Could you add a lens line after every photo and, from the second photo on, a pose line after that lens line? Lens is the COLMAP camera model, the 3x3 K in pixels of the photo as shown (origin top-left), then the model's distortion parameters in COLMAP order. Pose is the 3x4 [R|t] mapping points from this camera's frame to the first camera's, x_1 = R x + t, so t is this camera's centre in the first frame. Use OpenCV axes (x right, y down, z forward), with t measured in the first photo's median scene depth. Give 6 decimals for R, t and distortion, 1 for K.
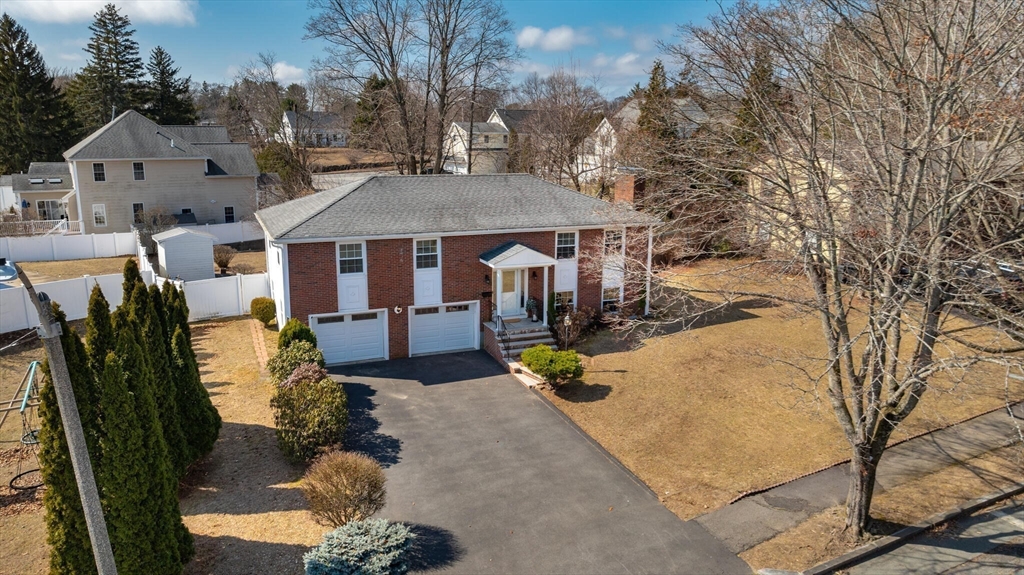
lens RADIAL K [[716.9, 0, 515.1], [0, 716.9, 285.3], [0, 0, 1]] dist [-0.020017, 0.003400]
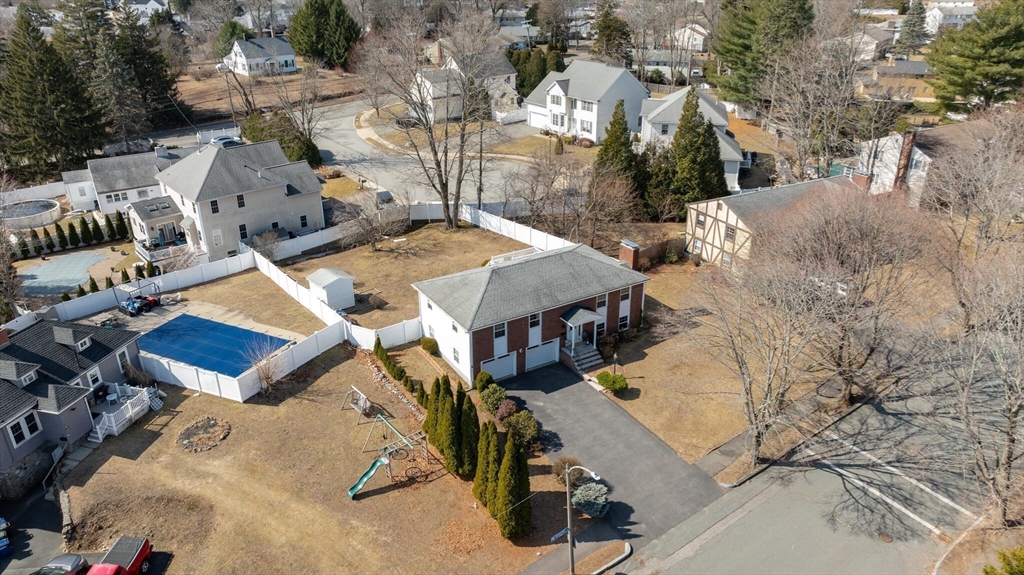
lens RADIAL K [[716.9, 0, 510.0], [0, 716.9, 289.7], [0, 0, 1]] dist [-0.020017, 0.003400]
pose [[0.988913, -0.080994, 0.124464, -0.469715], [0.050138, 0.971055, 0.233535, -0.637081], [-0.139776, -0.224706, 0.964349, -0.874014]]
